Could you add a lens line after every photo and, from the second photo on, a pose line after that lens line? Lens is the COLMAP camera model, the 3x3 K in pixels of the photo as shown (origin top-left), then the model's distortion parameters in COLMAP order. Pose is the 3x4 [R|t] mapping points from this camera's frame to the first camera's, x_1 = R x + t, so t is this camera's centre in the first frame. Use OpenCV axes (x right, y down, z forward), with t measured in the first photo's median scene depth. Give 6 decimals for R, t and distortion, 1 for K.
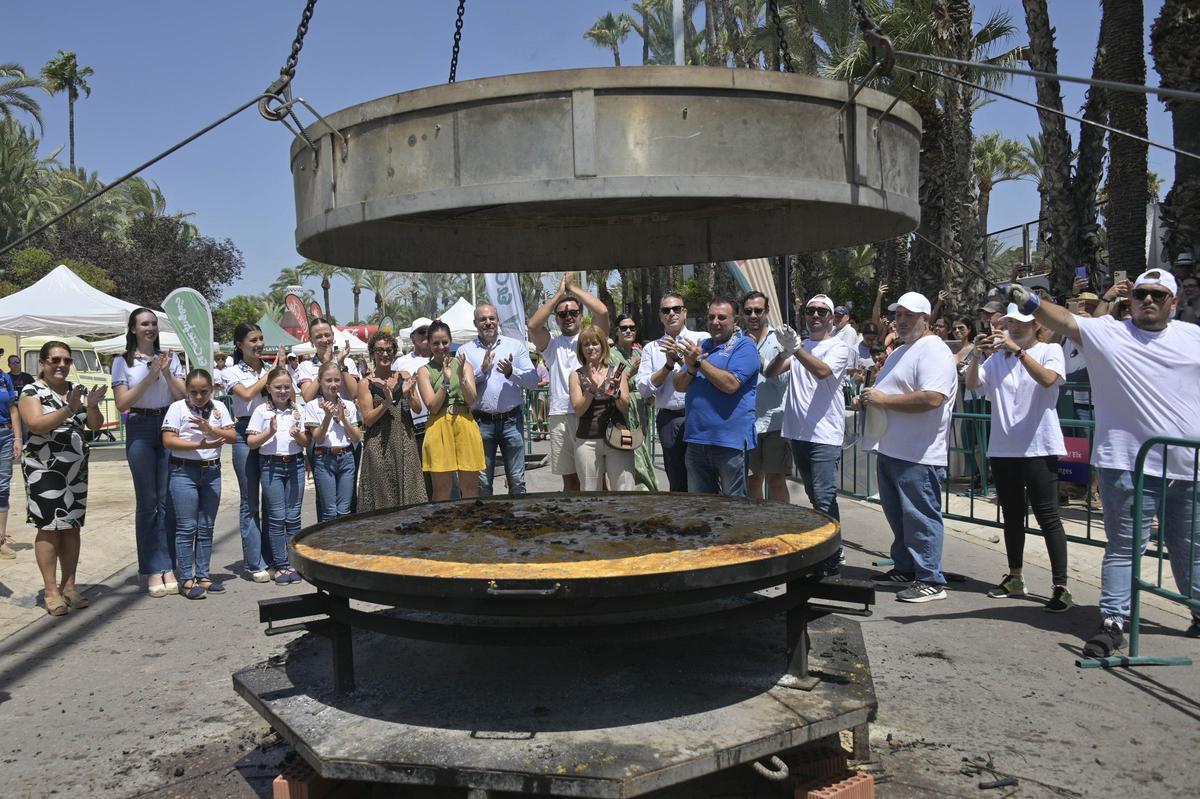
lens RADIAL K [[1135.3, 0, 600.0], [0, 1135.3, 399.5], [0, 0, 1]] dist [0.007154, -0.010385]
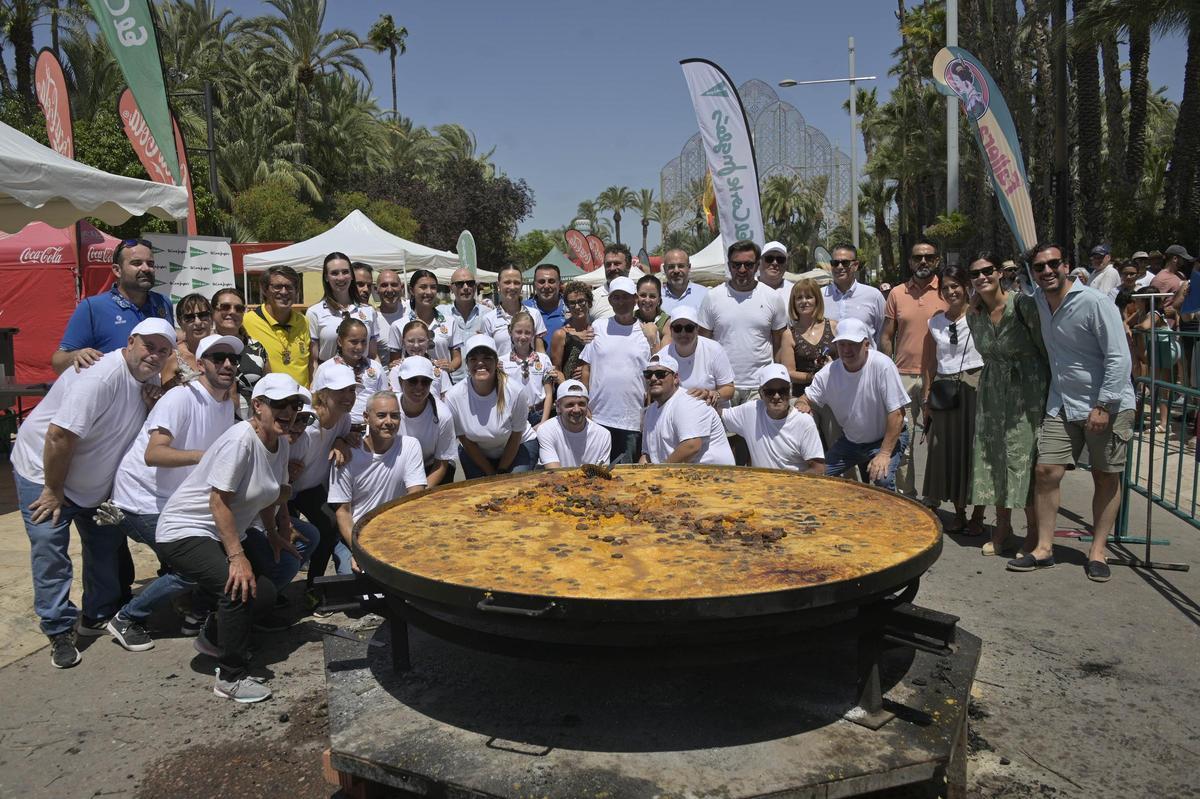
lens RADIAL K [[1058.6, 0, 583.6], [0, 1058.6, 401.8], [0, 0, 1]] dist [-0.008969, -0.039778]
pose [[0.958047, 0.037947, -0.284089, 0.184403], [-0.015872, 0.996700, 0.079607, -0.055790], [0.286173, -0.071758, 0.955487, 0.168371]]
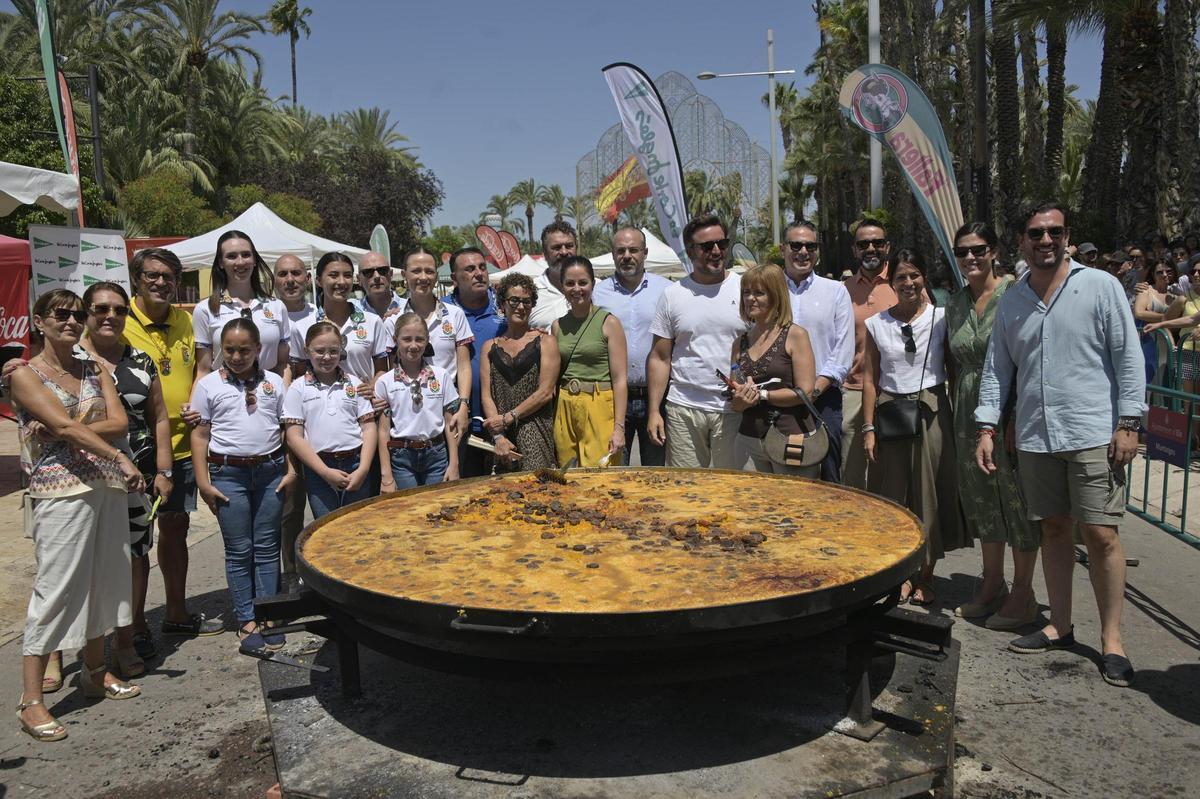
lens RADIAL K [[1098.2, 0, 600.0], [0, 1098.2, 399.5], [0, 0, 1]] dist [-0.015680, -0.033696]
pose [[0.981728, 0.024945, -0.188647, 0.132295], [-0.011310, 0.997267, 0.073012, -0.049075], [0.189953, -0.069544, 0.979327, 0.186016]]
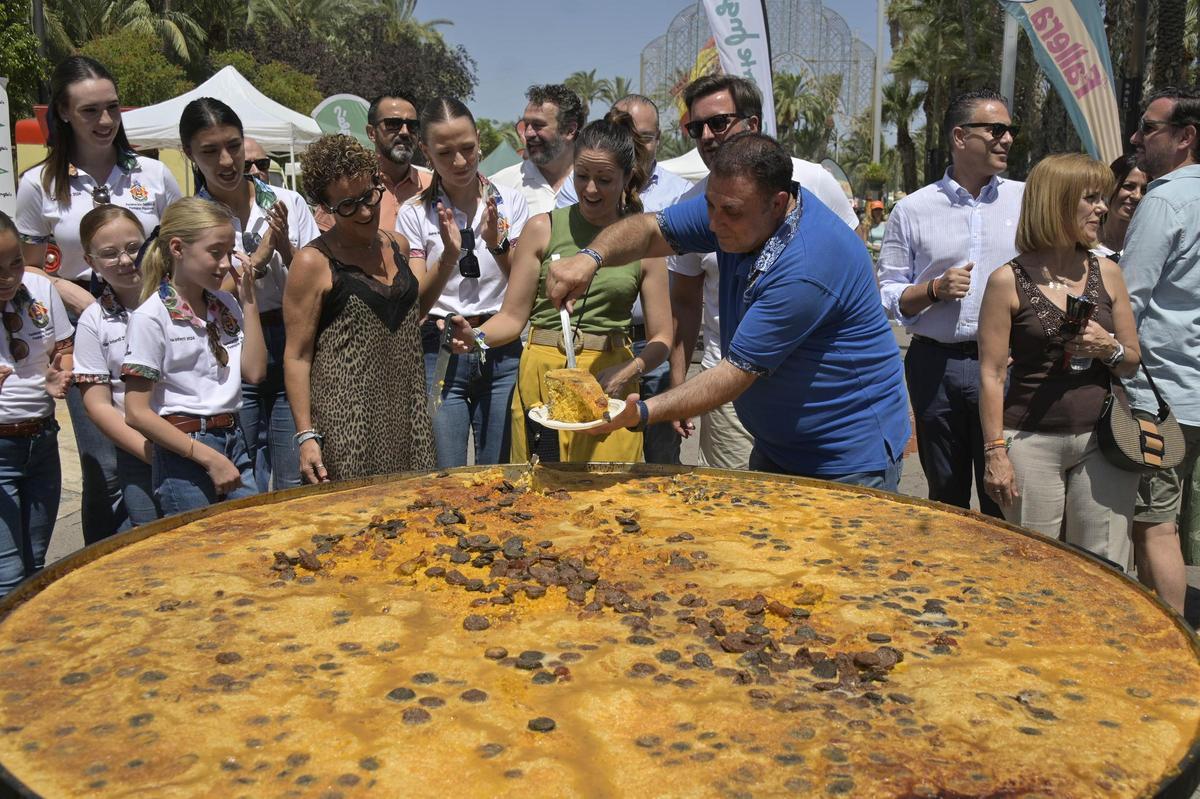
lens RADIAL K [[1223.2, 0, 678.6], [0, 1223.2, 442.3], [0, 0, 1]] dist [-0.037641, -0.009525]
pose [[0.981754, 0.091115, -0.166904, 0.087026], [-0.064371, 0.985151, 0.159164, -0.034633], [0.178927, -0.145516, 0.973042, 0.568670]]
